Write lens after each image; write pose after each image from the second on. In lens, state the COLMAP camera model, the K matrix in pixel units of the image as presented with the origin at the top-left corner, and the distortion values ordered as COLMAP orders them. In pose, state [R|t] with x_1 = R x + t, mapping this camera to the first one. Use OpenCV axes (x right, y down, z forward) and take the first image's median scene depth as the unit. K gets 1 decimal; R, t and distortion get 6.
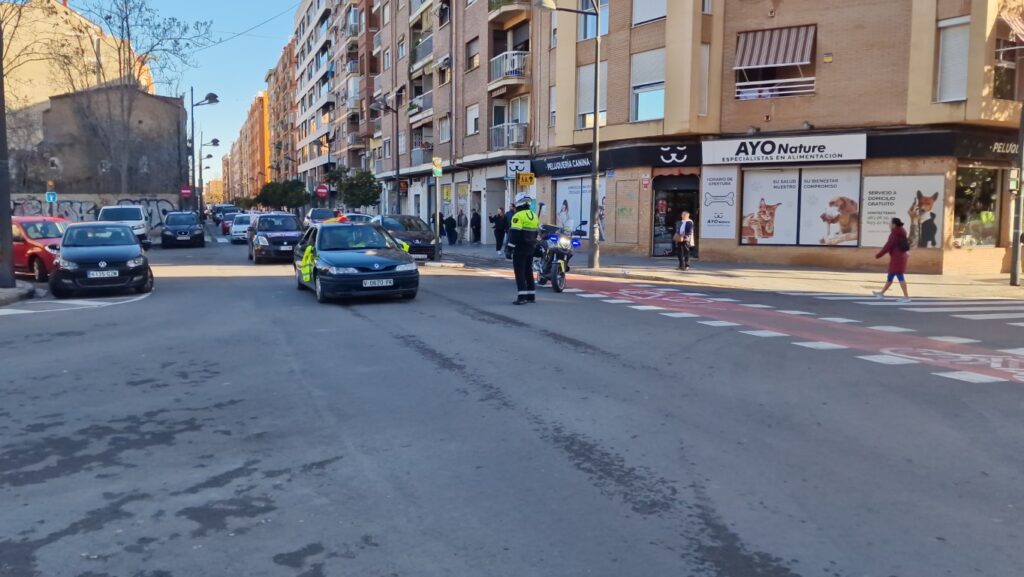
lens RADIAL K [[856.7, 0, 480.5], [0, 856.7, 282.8], [0, 0, 1]] dist [0.090594, -0.095212]
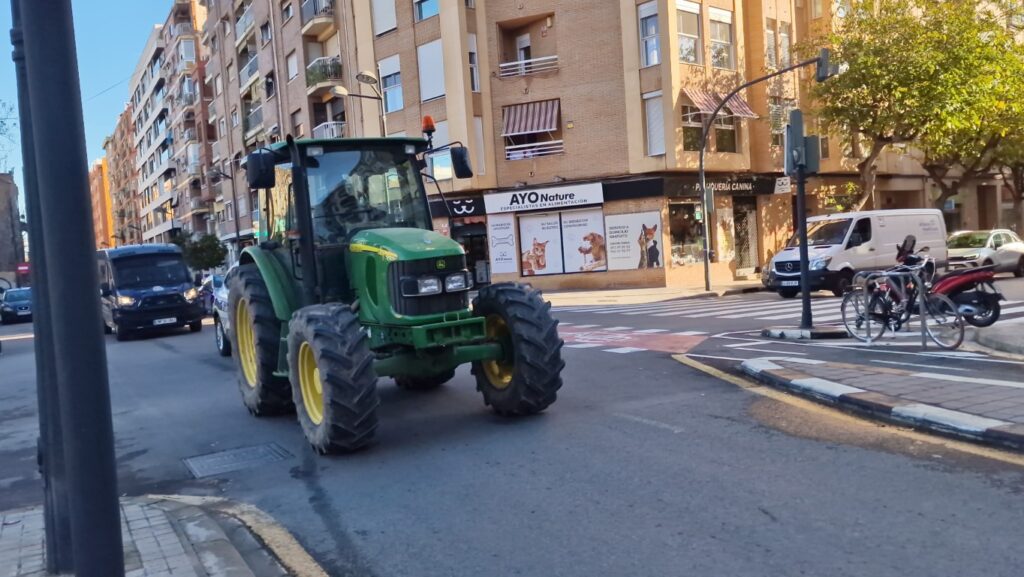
lens RADIAL K [[856.7, 0, 499.7], [0, 856.7, 293.8], [0, 0, 1]] dist [0.090594, -0.095212]
pose [[0.981904, -0.082872, 0.170286, 0.056982], [0.089965, 0.995352, -0.034353, 0.017949], [-0.166648, 0.049052, 0.984796, -0.178023]]
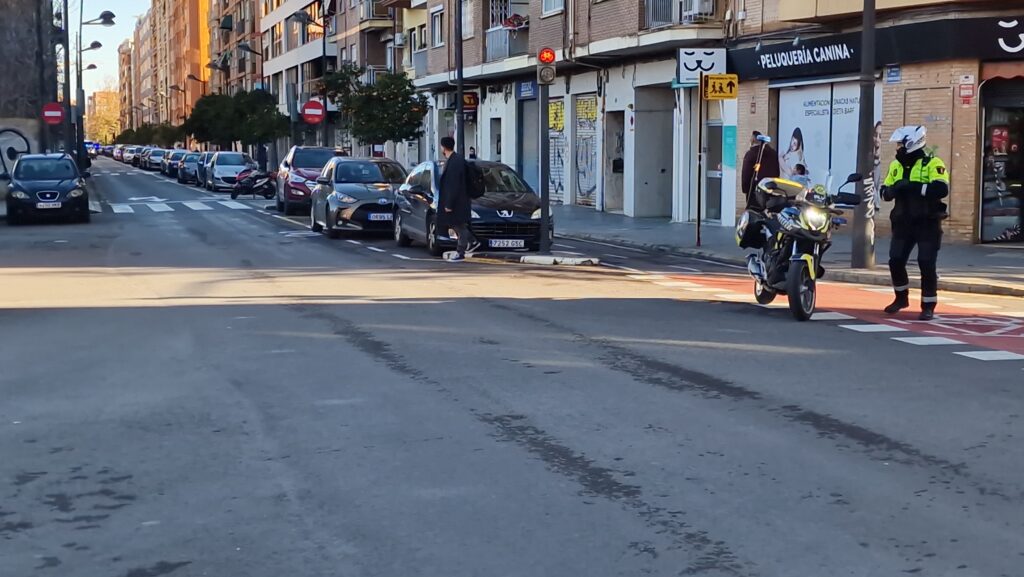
lens RADIAL K [[1669.6, 0, 500.7], [0, 1669.6, 297.7], [0, 0, 1]] dist [0.152217, 0.000000]
pose [[0.997724, 0.003428, -0.067345, -0.007890], [-0.003062, 0.999980, 0.005533, -0.003238], [0.067362, -0.005314, 0.997714, 0.015193]]
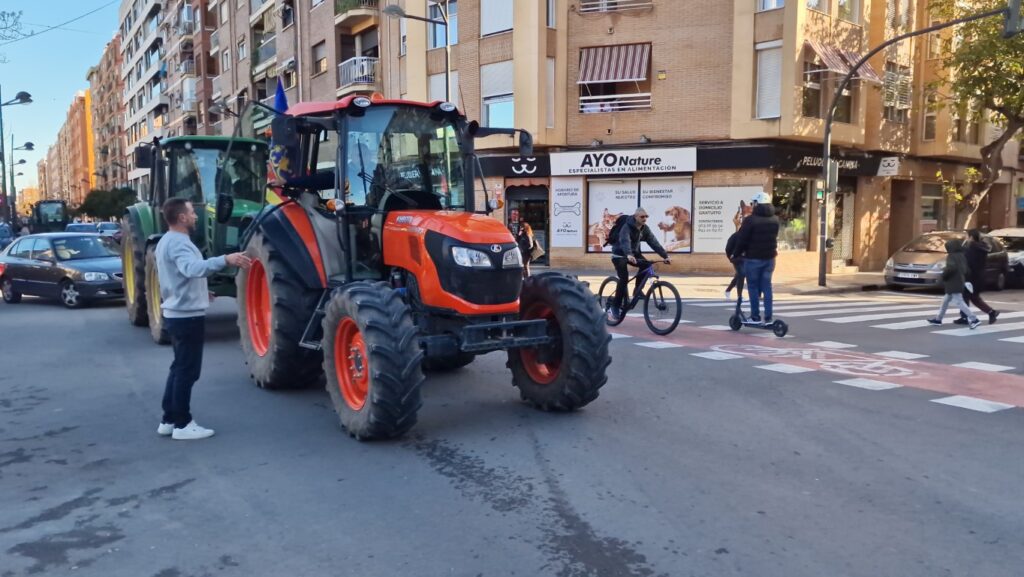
lens RADIAL K [[856.7, 0, 512.7], [0, 856.7, 309.1], [0, 0, 1]] dist [0.090594, -0.095212]
pose [[0.979029, -0.027470, 0.201858, -0.000619], [0.023474, 0.999479, 0.022161, -0.000126], [-0.202362, -0.016958, 0.979164, -0.003502]]
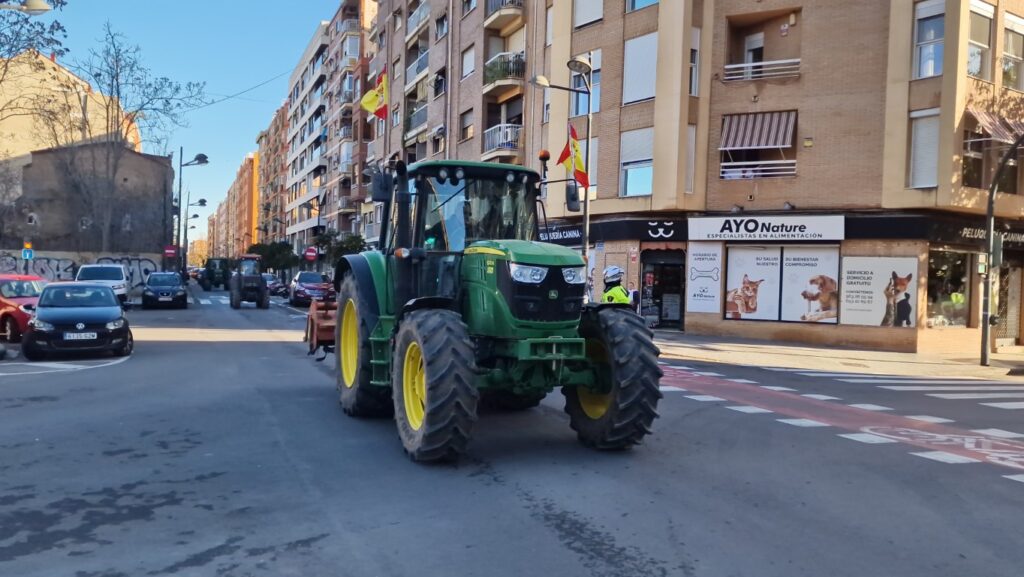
lens RADIAL K [[856.7, 0, 519.9], [0, 856.7, 294.2], [0, 0, 1]] dist [0.090594, -0.095212]
pose [[0.997966, 0.024237, 0.058967, -0.001710], [-0.020383, 0.997671, -0.065097, -0.002072], [-0.060407, 0.063763, 0.996135, -0.001750]]
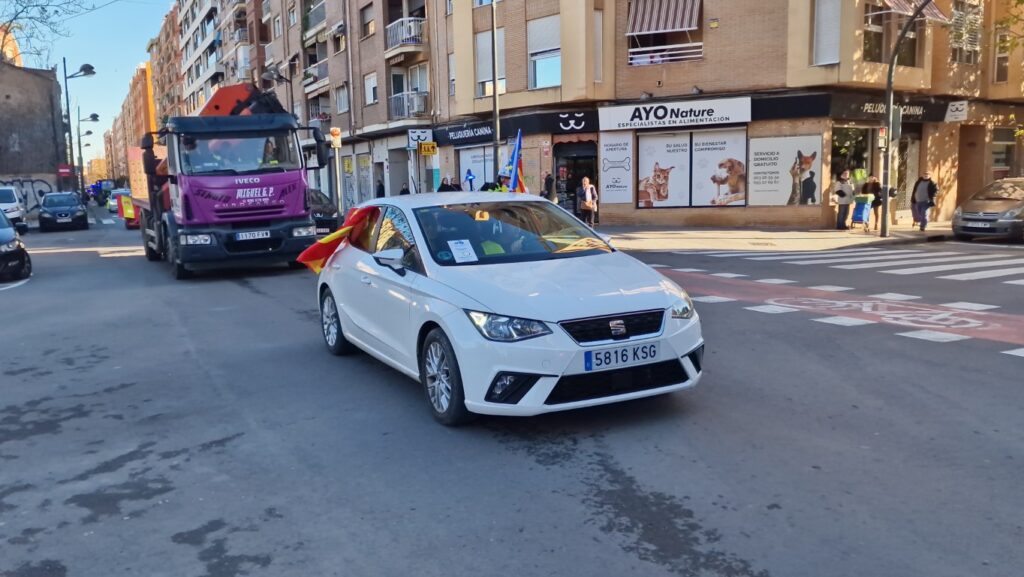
lens RADIAL K [[856.7, 0, 500.5], [0, 856.7, 289.6], [0, 0, 1]] dist [0.090594, -0.095212]
pose [[0.990769, -0.045431, 0.127720, 0.002061], [0.040150, 0.998241, 0.043624, 0.001745], [-0.129477, -0.038093, 0.990850, -0.000475]]
